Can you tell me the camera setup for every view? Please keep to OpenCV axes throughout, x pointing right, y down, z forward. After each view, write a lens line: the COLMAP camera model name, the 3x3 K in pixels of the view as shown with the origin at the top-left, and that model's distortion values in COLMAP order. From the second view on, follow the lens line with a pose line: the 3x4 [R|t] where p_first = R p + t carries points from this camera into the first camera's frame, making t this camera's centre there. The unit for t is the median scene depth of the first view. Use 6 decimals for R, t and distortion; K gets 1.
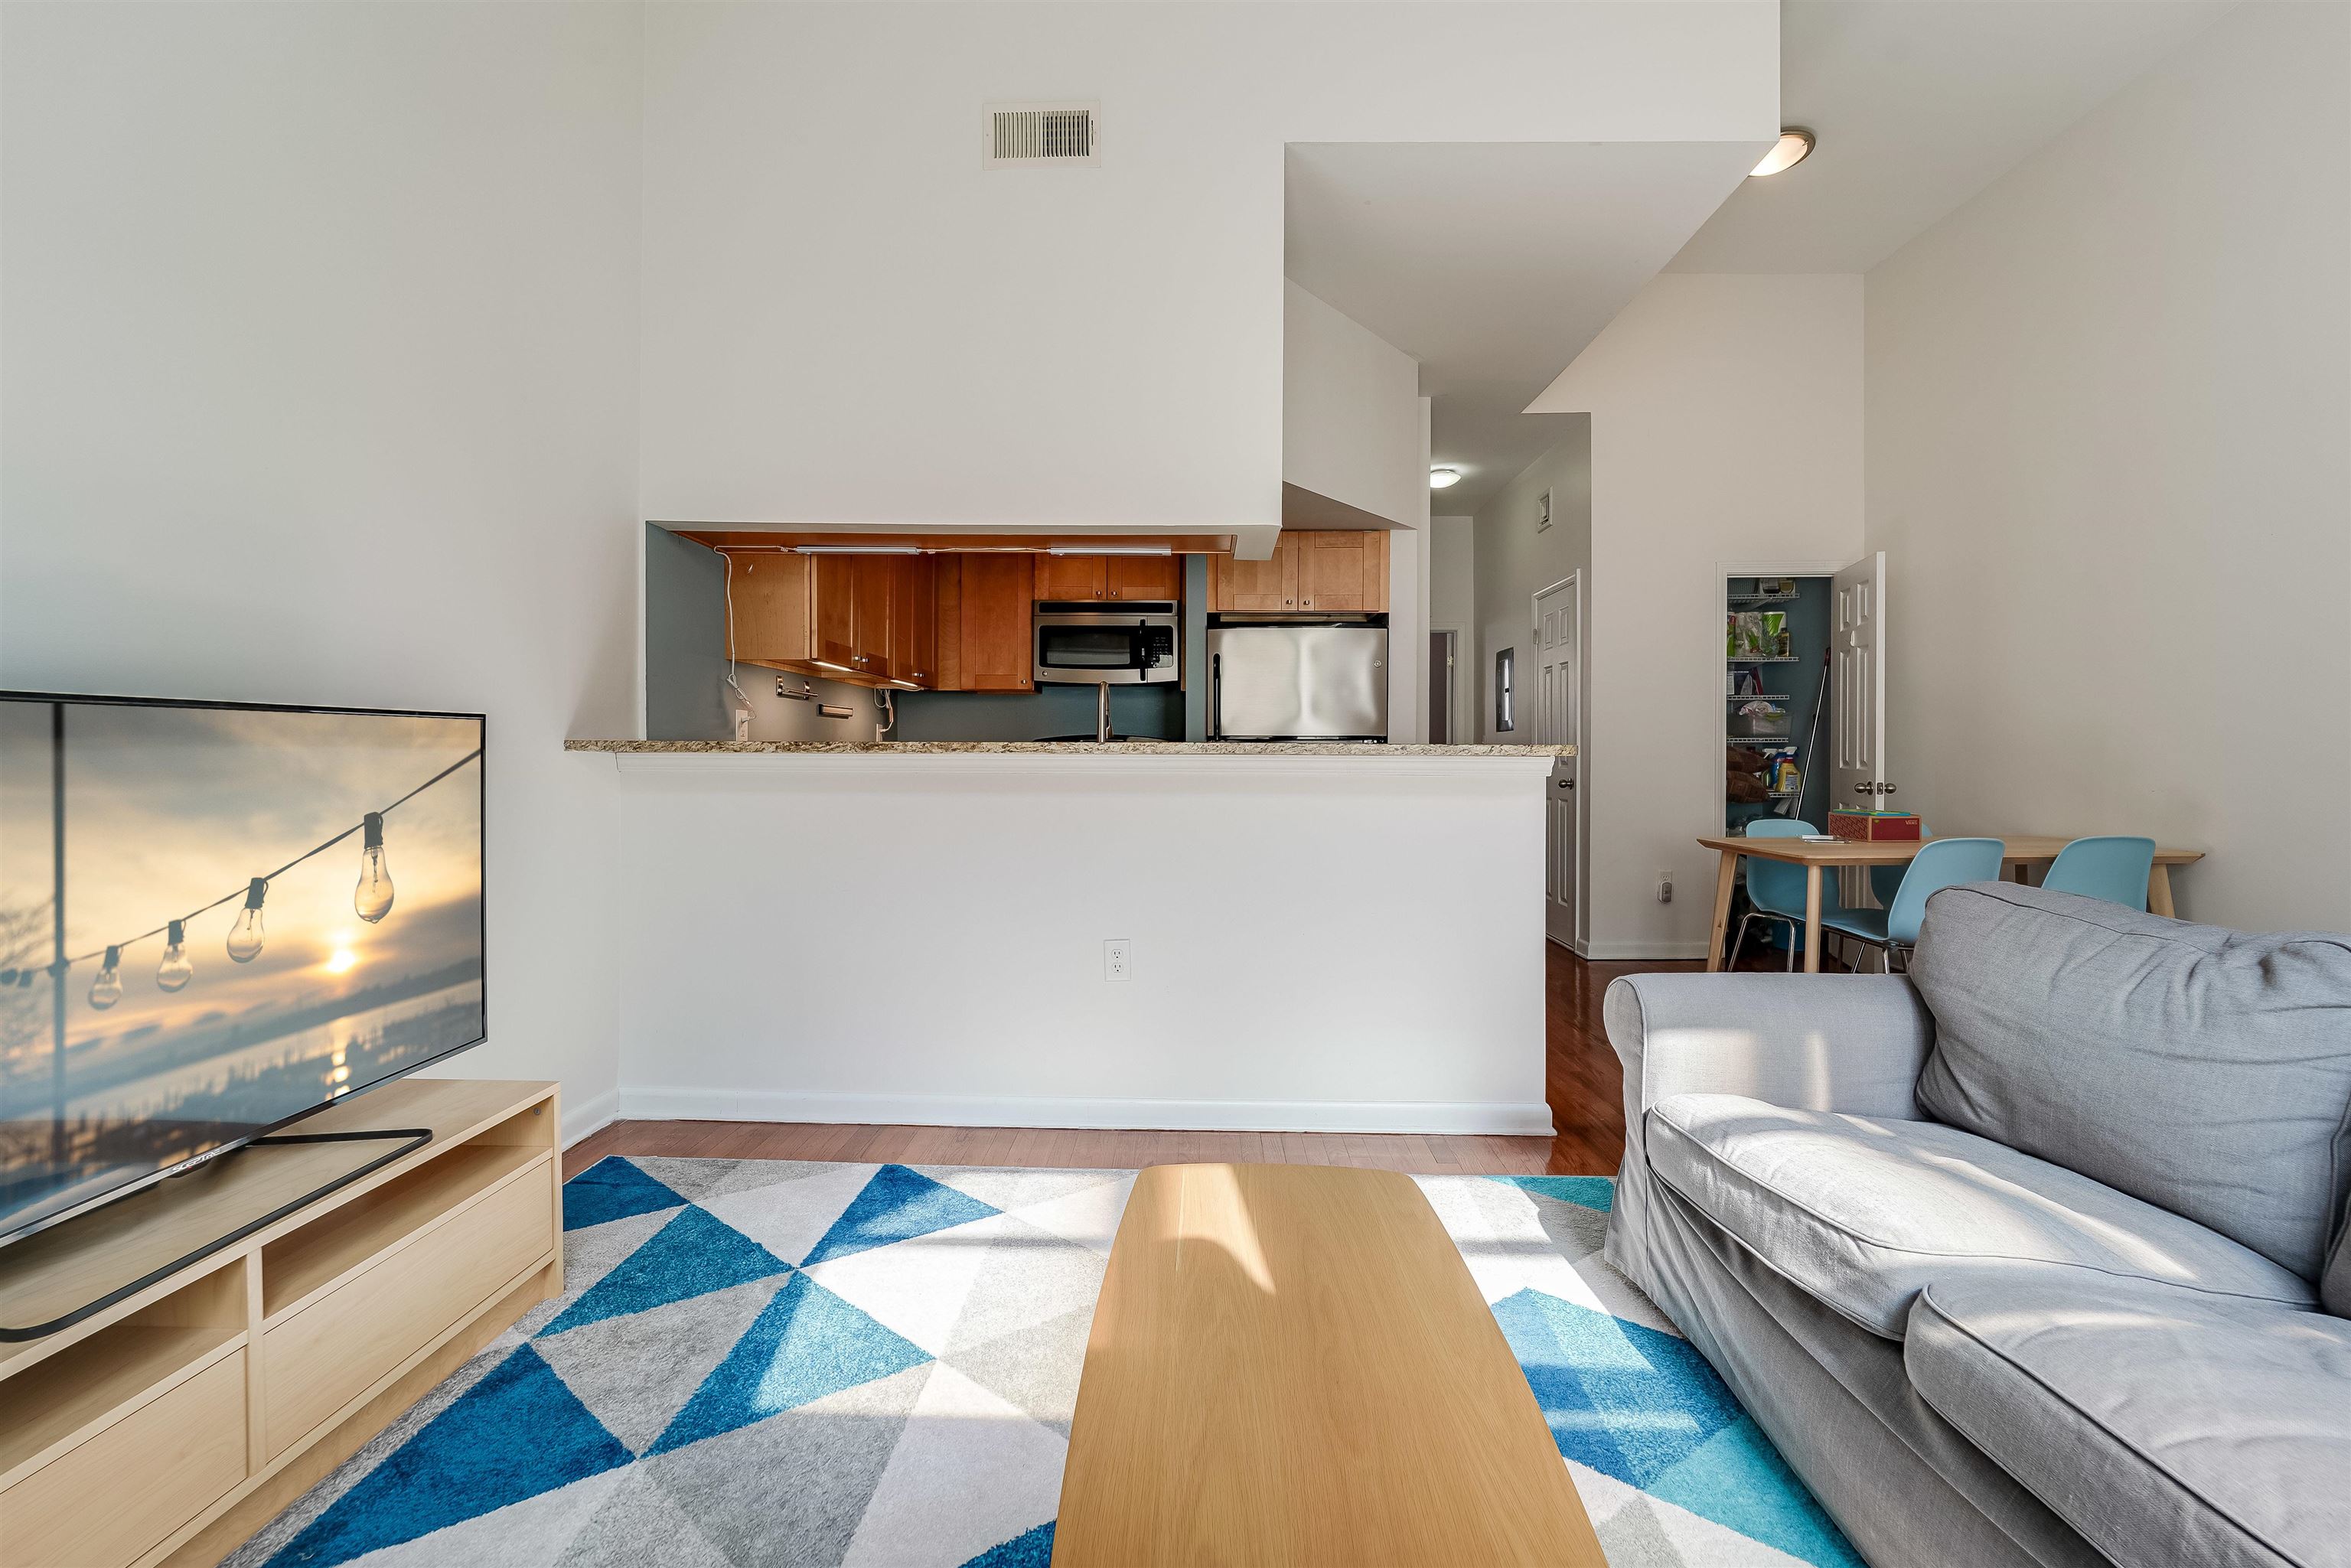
lens RADIAL K [[963.6, 0, 1178.5], [0, 963.6, 777.3], [0, 0, 1]] dist [-0.005248, -0.001082]
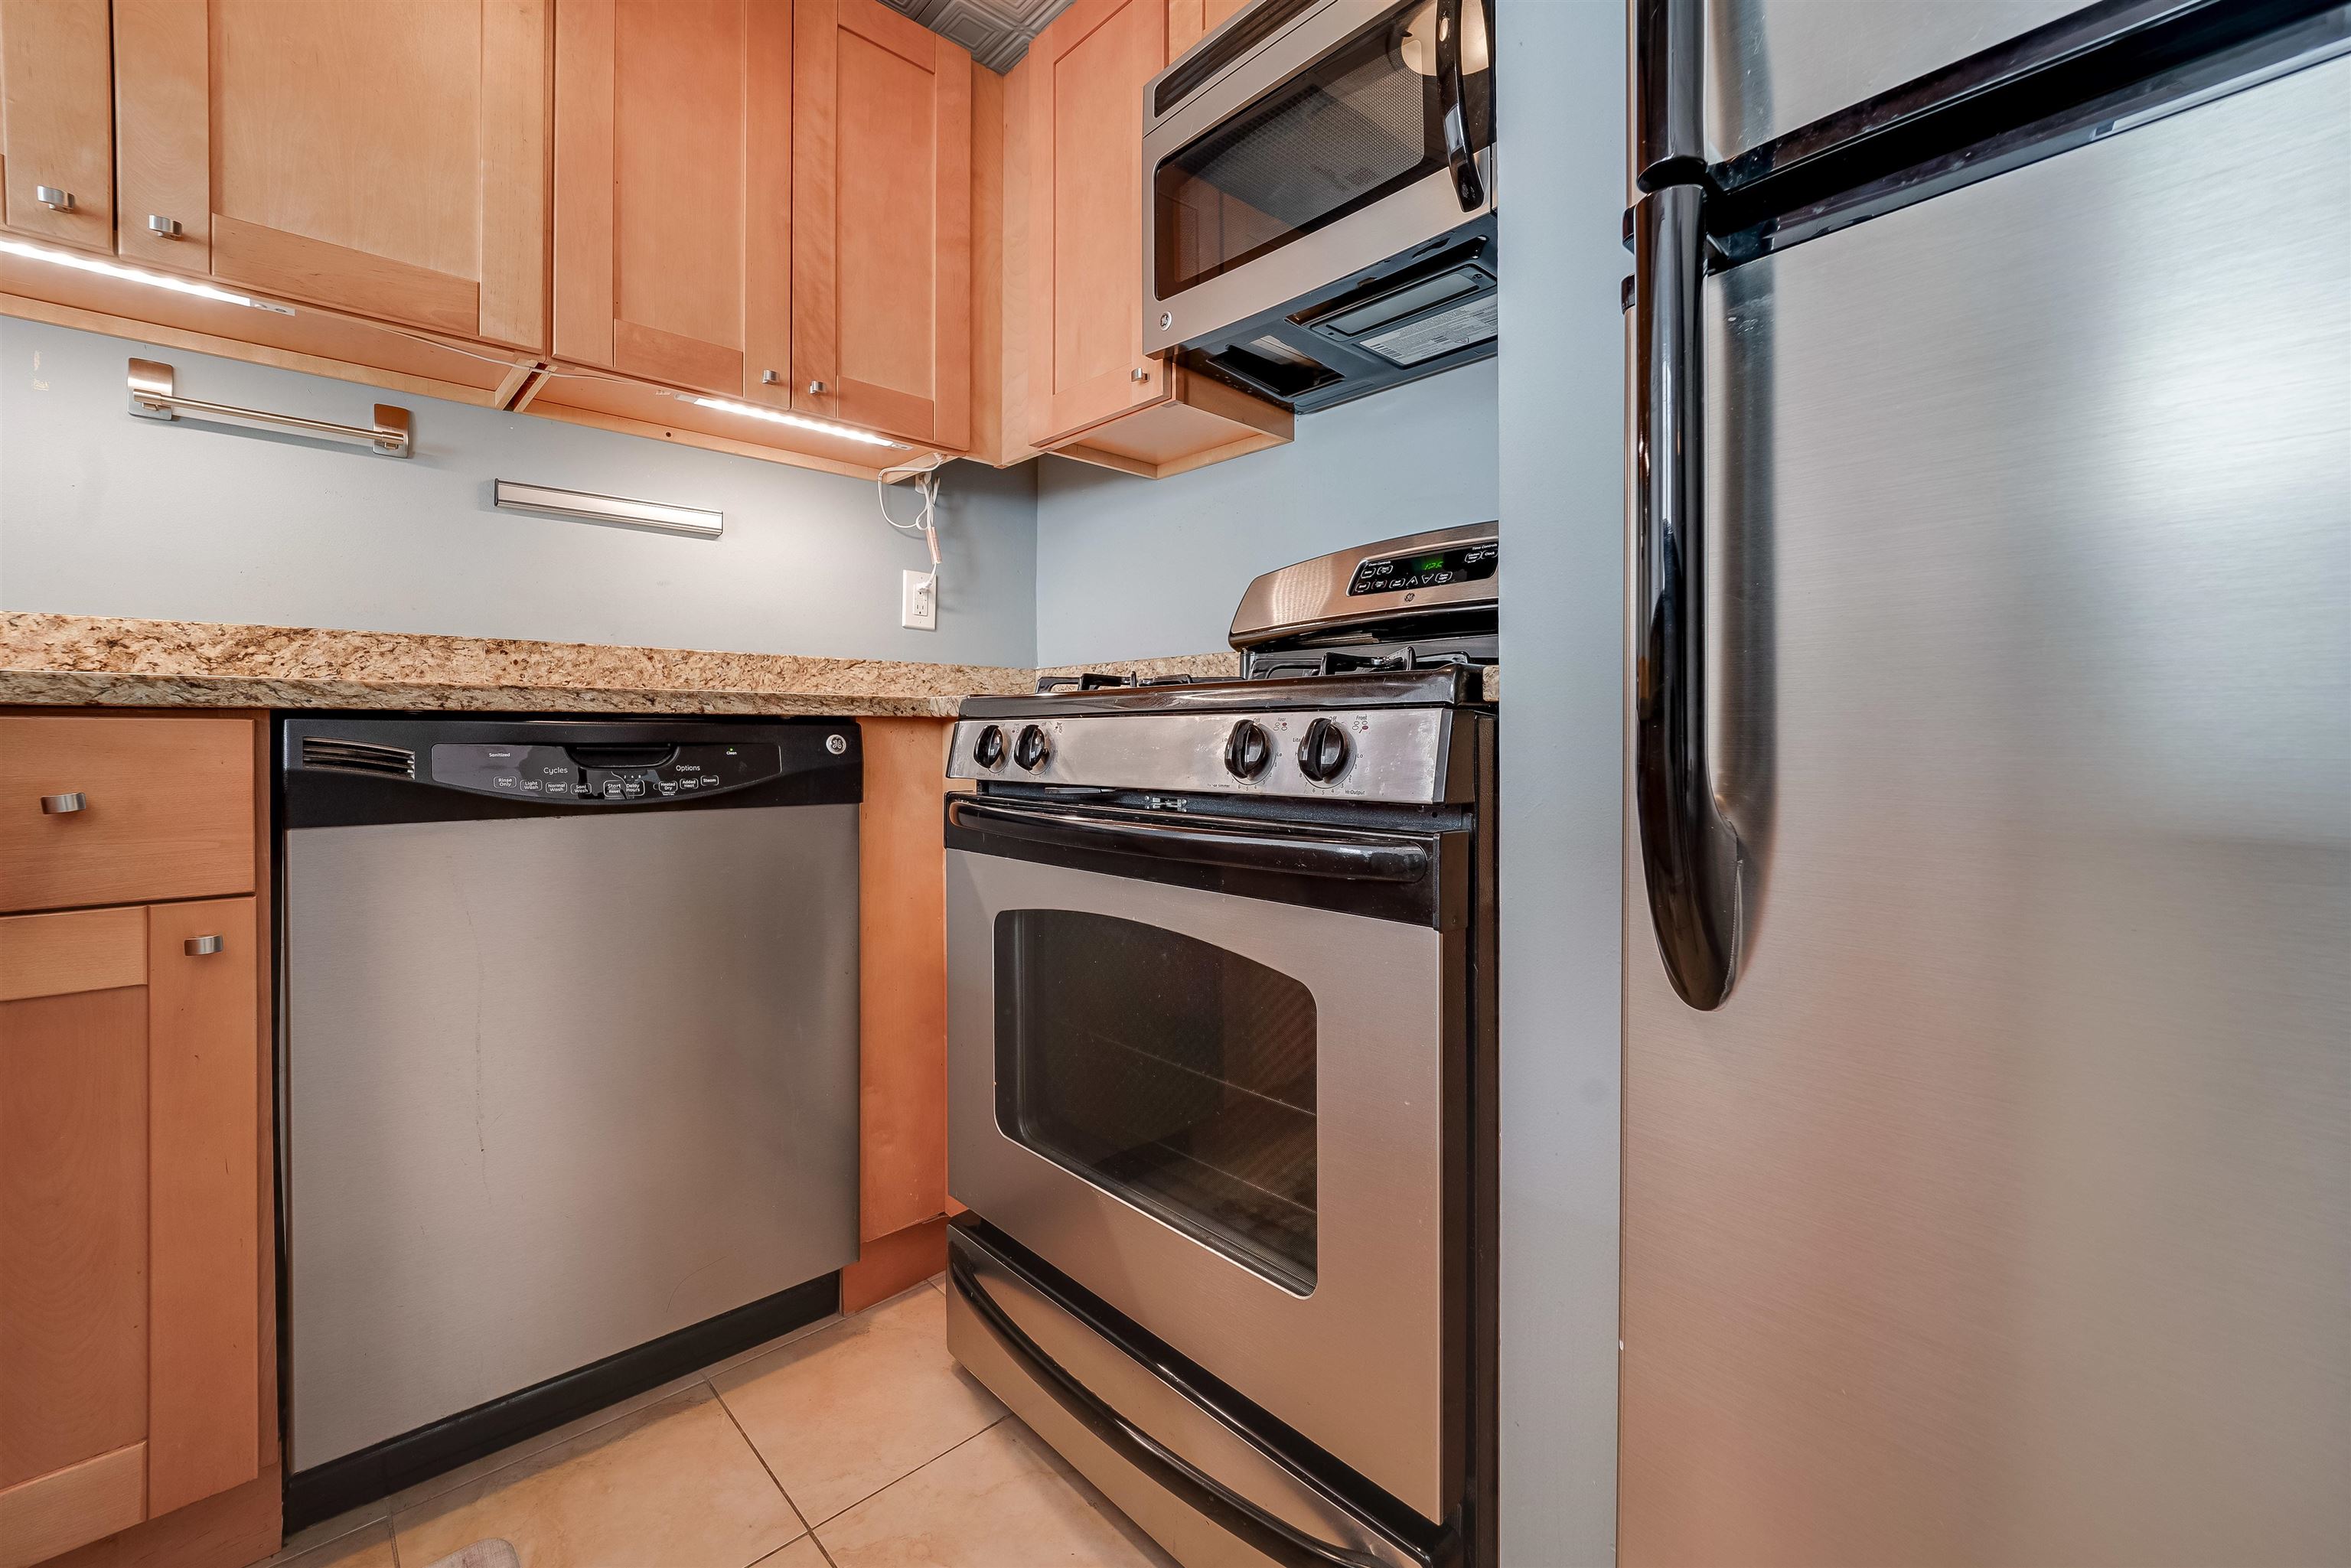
lens RADIAL K [[963.6, 0, 1175.9], [0, 963.6, 741.3], [0, 0, 1]] dist [-0.005248, -0.001082]
pose [[0.700856, -0.001120, -0.713302, 0.190264], [-0.010873, 0.999866, -0.012253, 0.063767], [0.713220, 0.016343, 0.700750, 2.095886]]
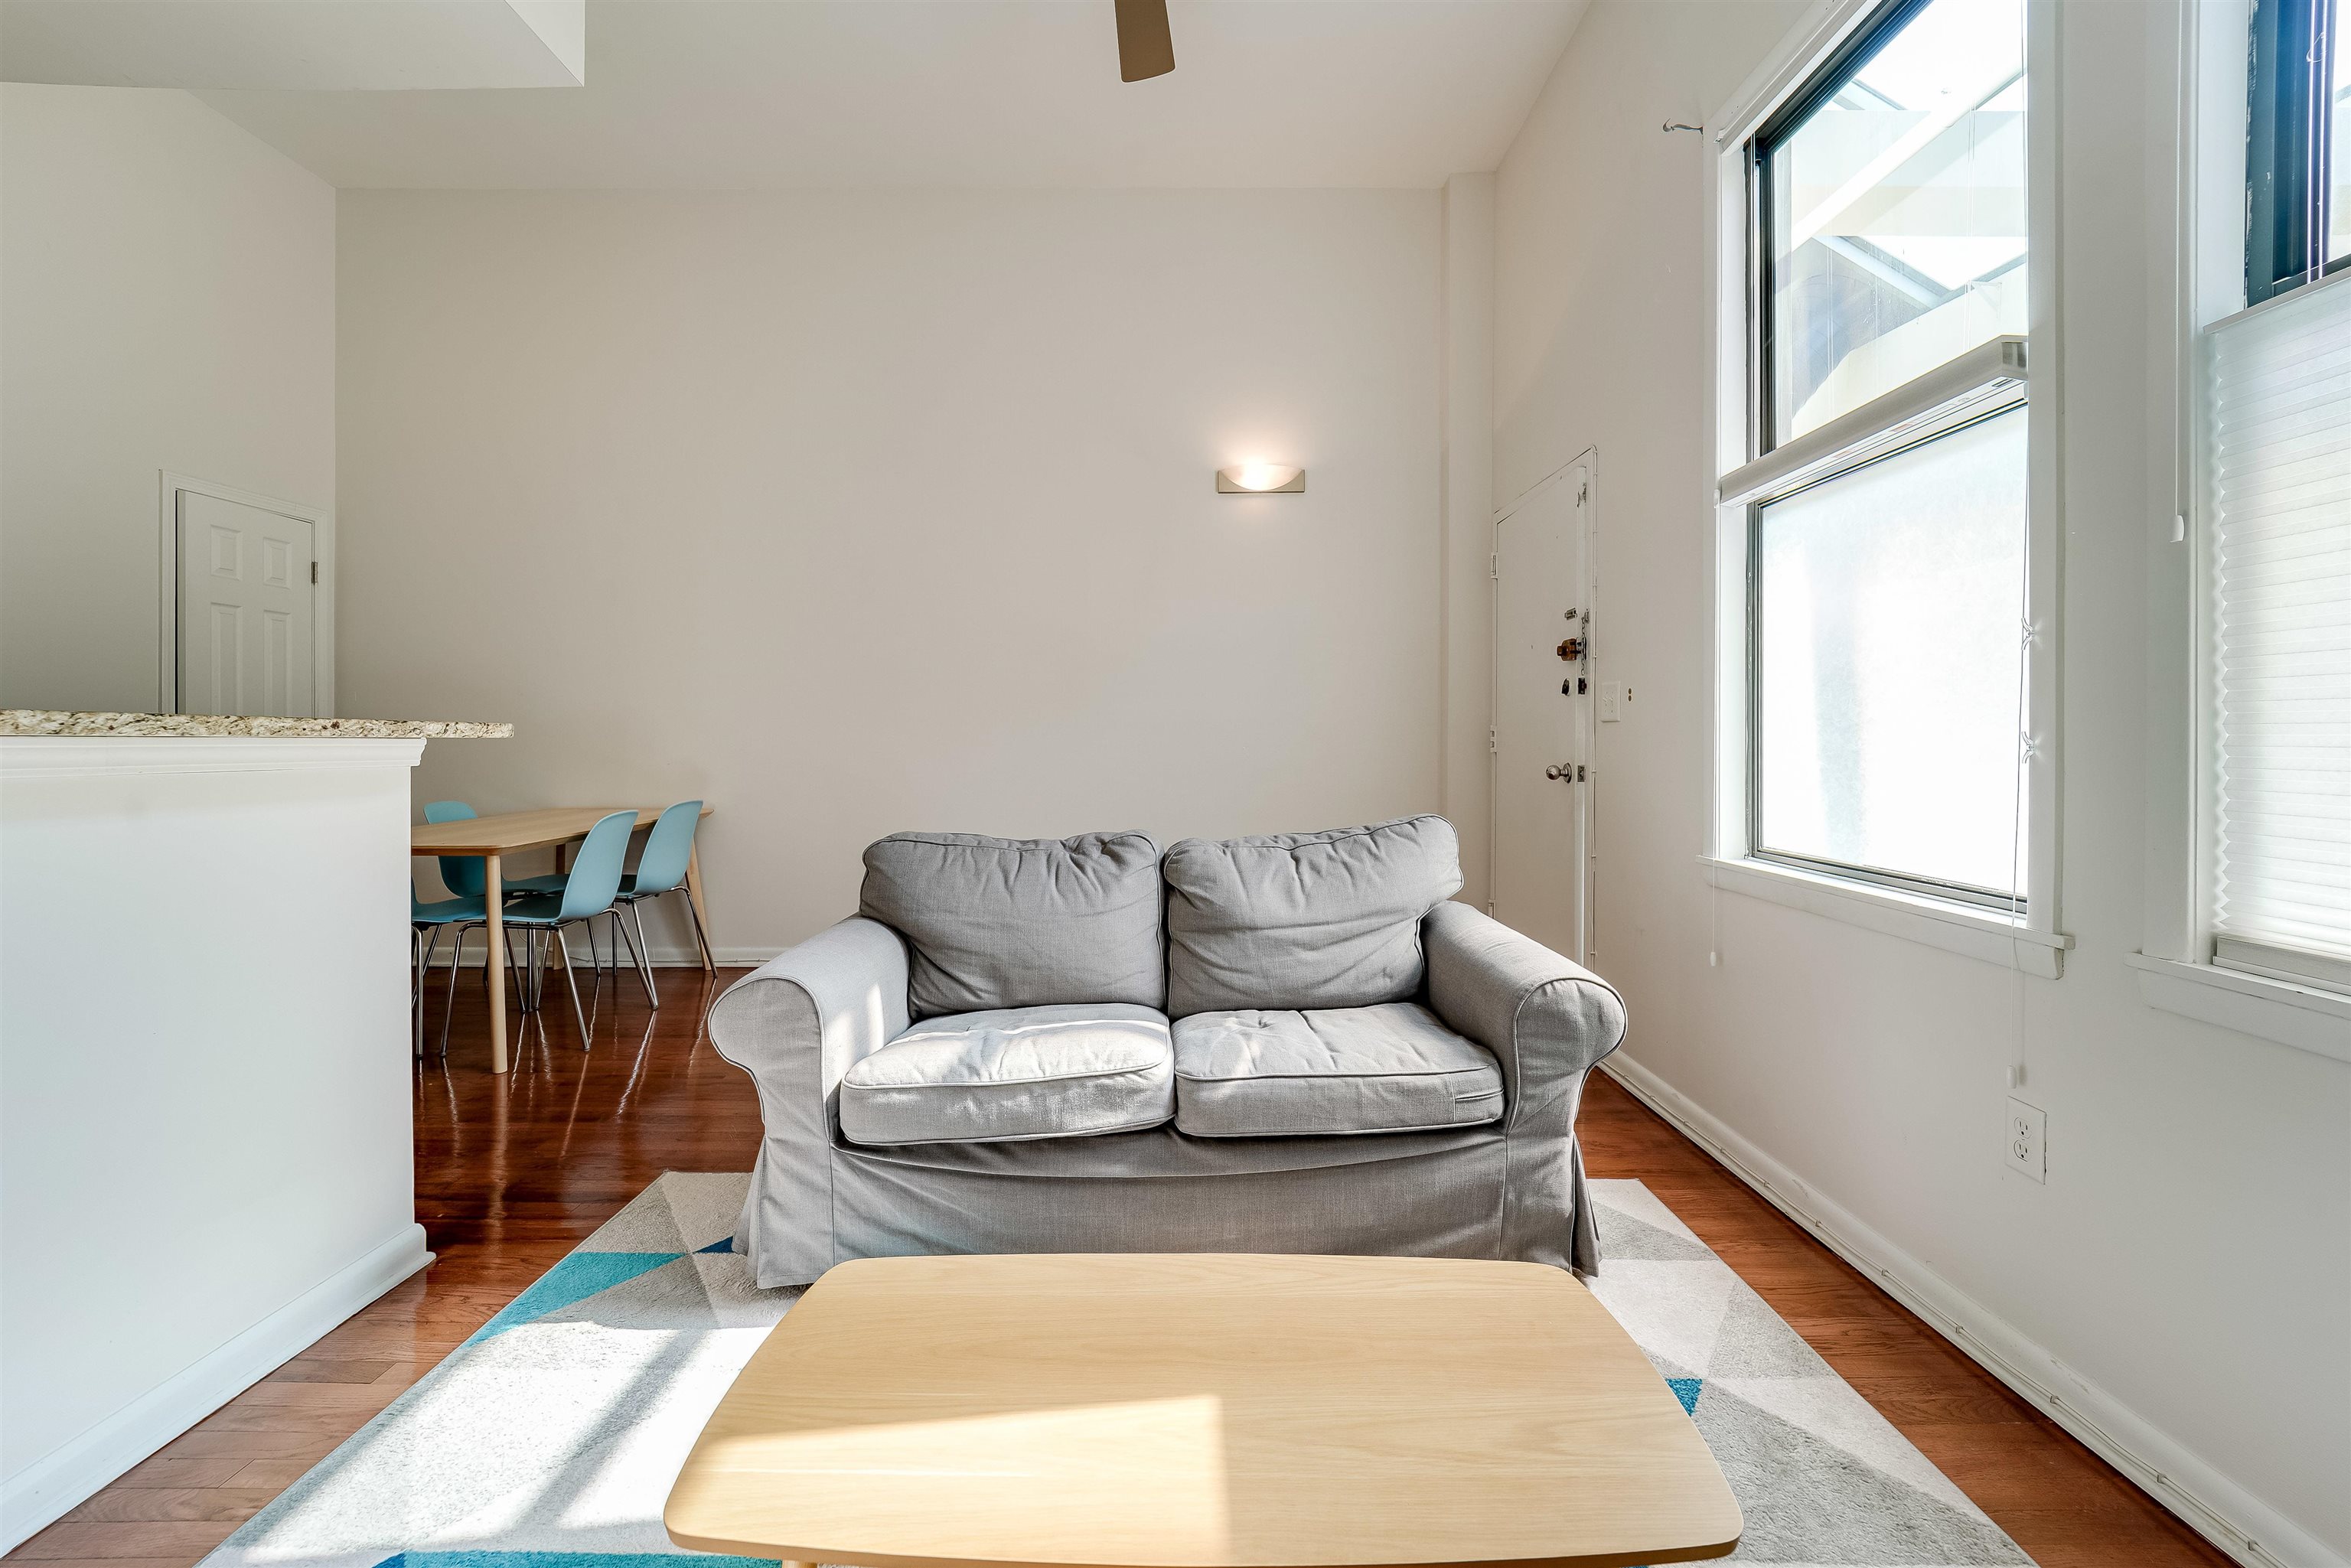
lens RADIAL K [[963.6, 0, 1183.3], [0, 963.6, 755.2], [0, 0, 1]] dist [-0.005248, -0.001082]
pose [[-0.031804, -0.018983, 0.999314, -0.522584], [0.019942, 0.999609, 0.019623, -0.018245], [-0.999295, 0.020552, -0.031413, 0.677319]]
